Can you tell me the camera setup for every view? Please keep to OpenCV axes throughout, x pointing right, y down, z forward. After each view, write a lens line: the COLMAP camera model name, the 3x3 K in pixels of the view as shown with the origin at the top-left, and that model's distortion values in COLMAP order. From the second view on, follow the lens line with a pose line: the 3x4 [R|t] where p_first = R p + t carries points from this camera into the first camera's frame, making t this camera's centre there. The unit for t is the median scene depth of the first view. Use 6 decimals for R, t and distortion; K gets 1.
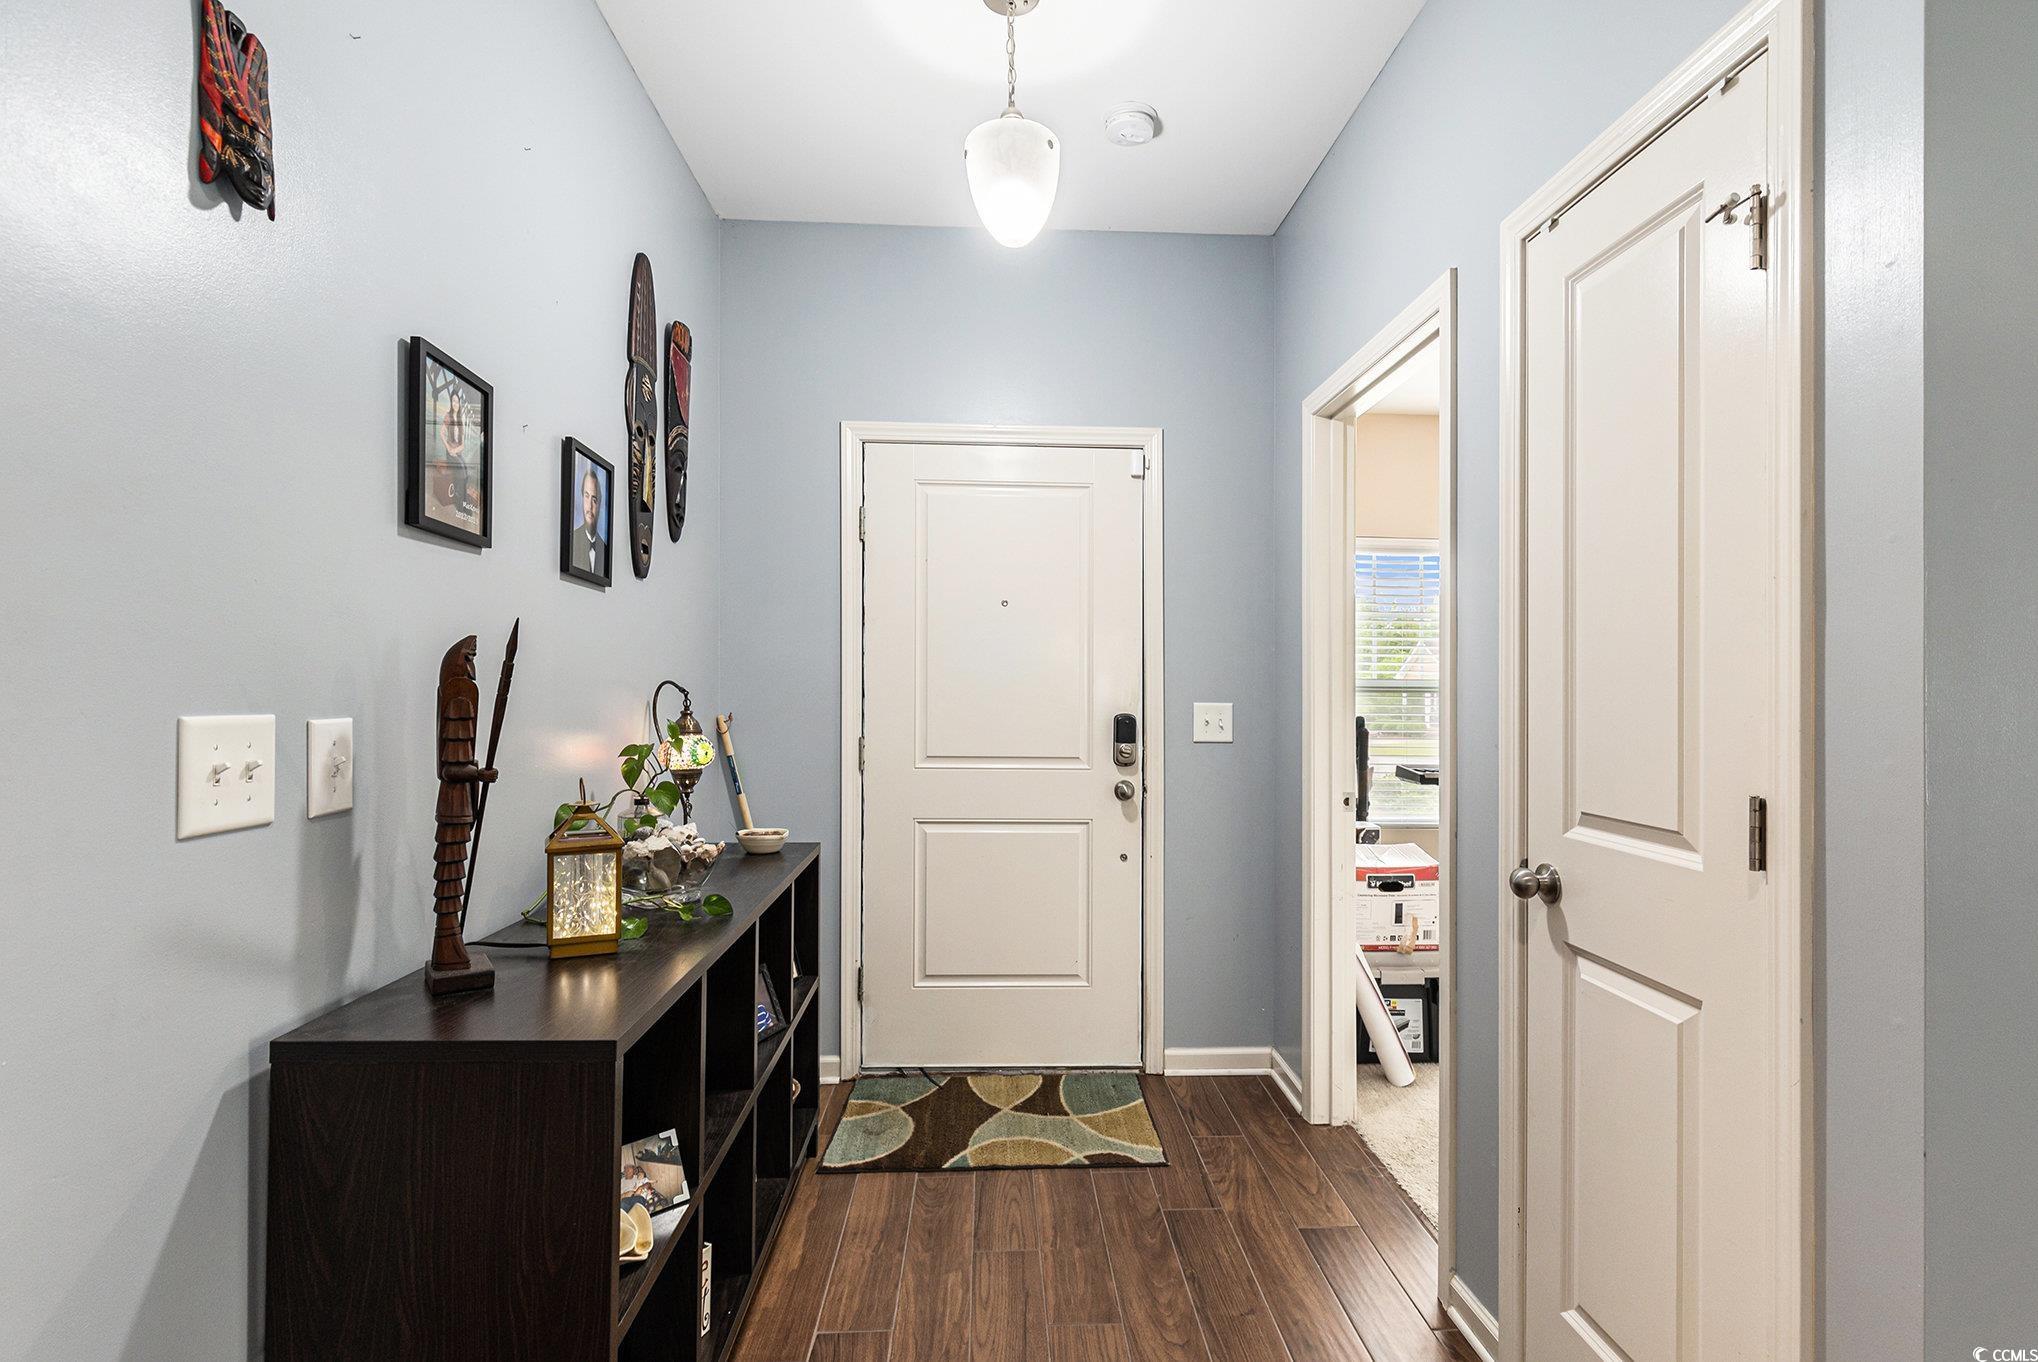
lens RADIAL K [[930.9, 0, 1042.3], [0, 930.9, 689.0], [0, 0, 1]] dist [0.000126, 0.000744]
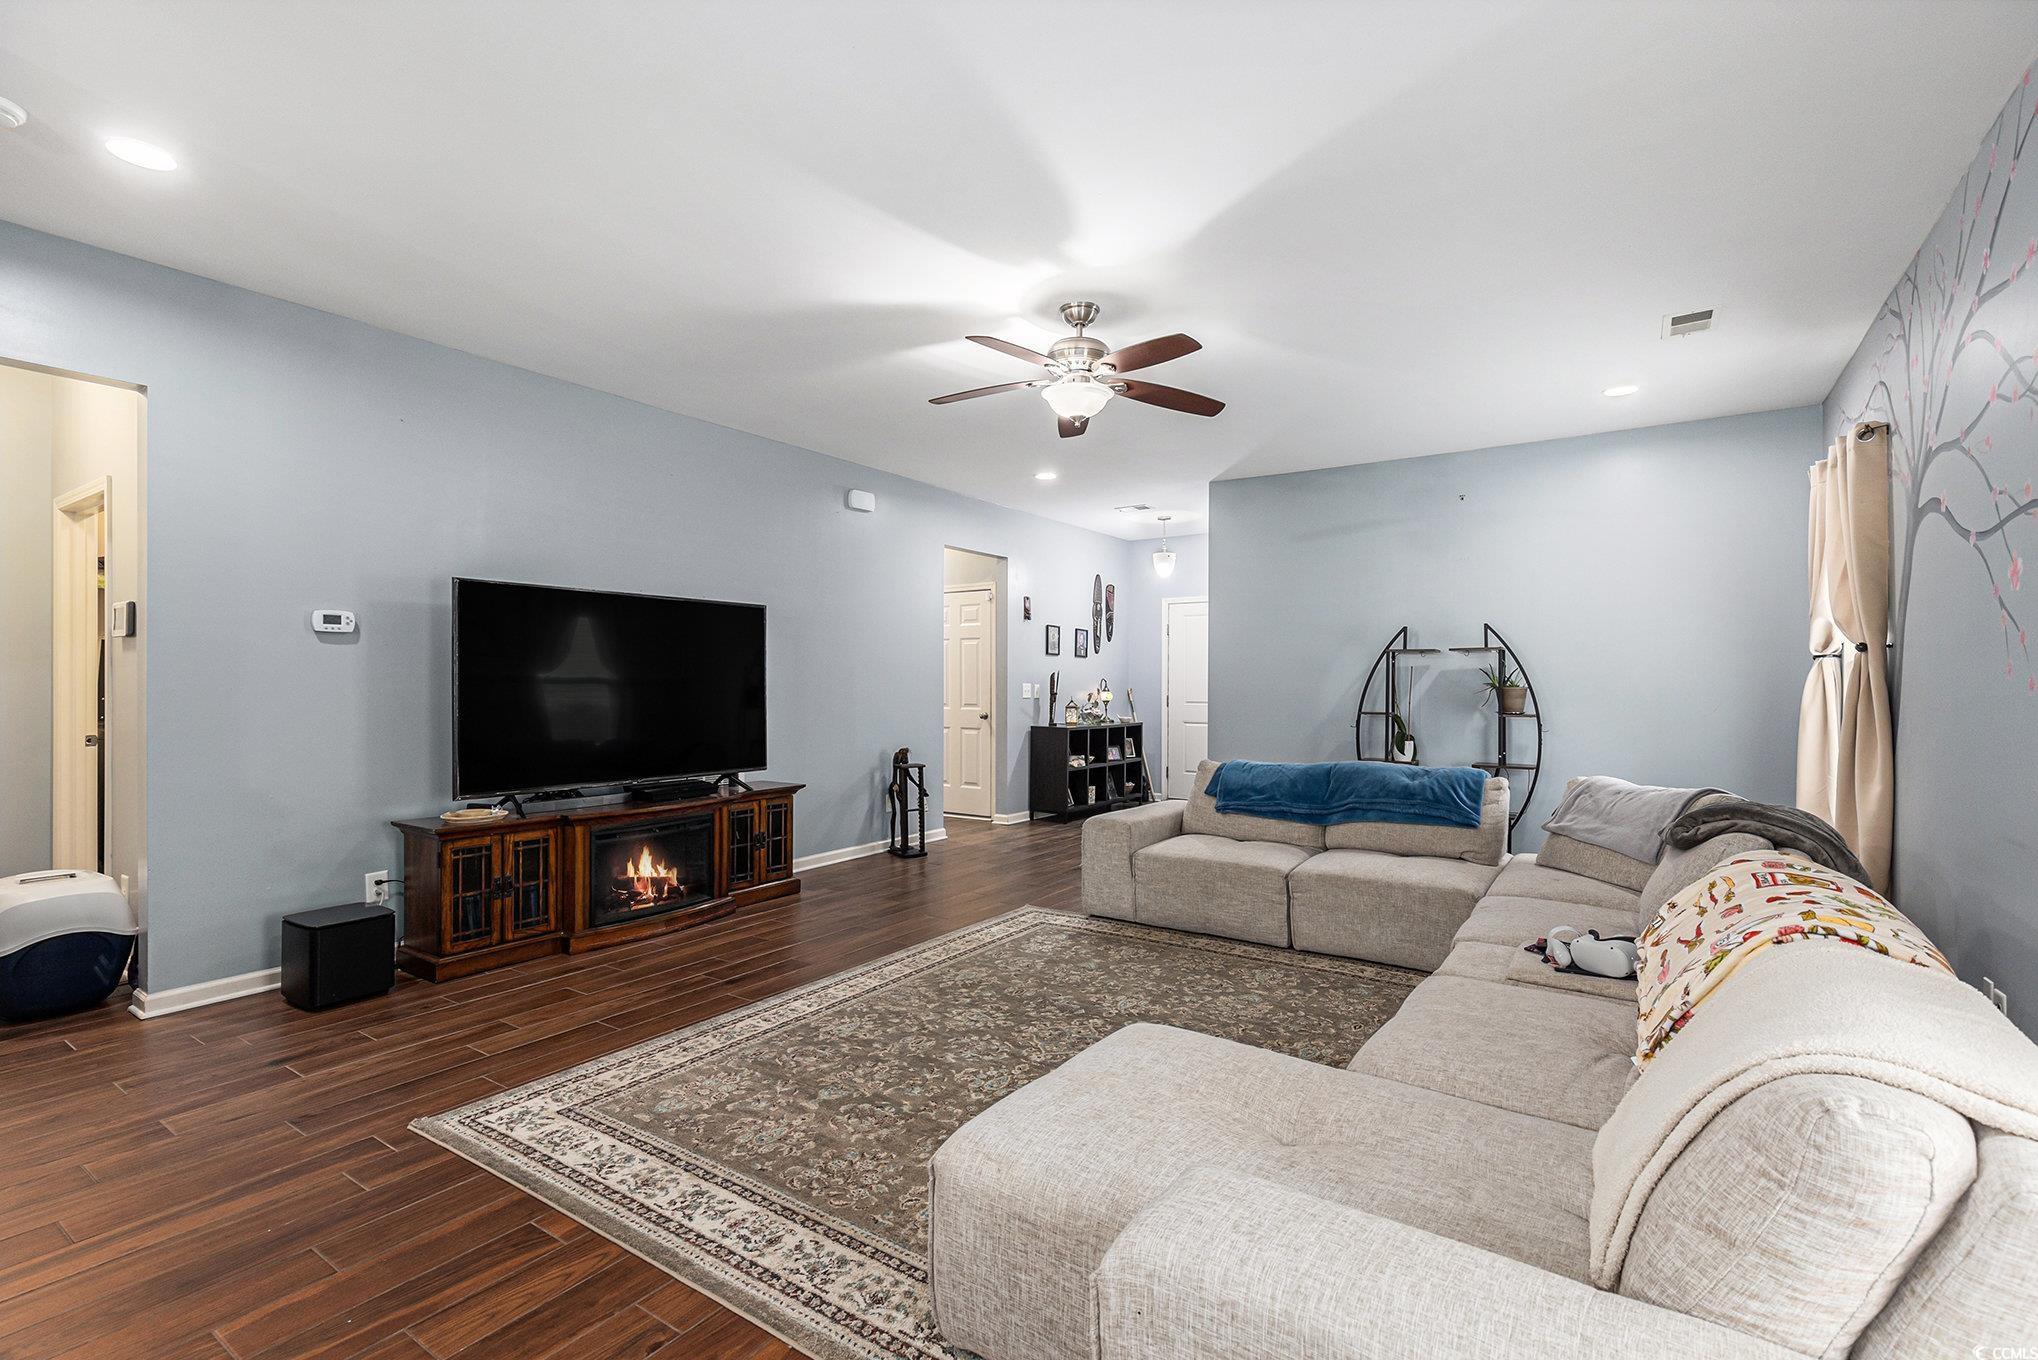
lens RADIAL K [[912.8, 0, 1019.0], [0, 912.8, 680.0], [0, 0, 1]] dist [-0.002508, -0.000067]
pose [[0.776073, -0.004530, -0.630627, 2.719213], [0.004064, 0.999989, -0.002182, 0.007904], [0.630631, -0.000869, 0.776083, -3.467812]]
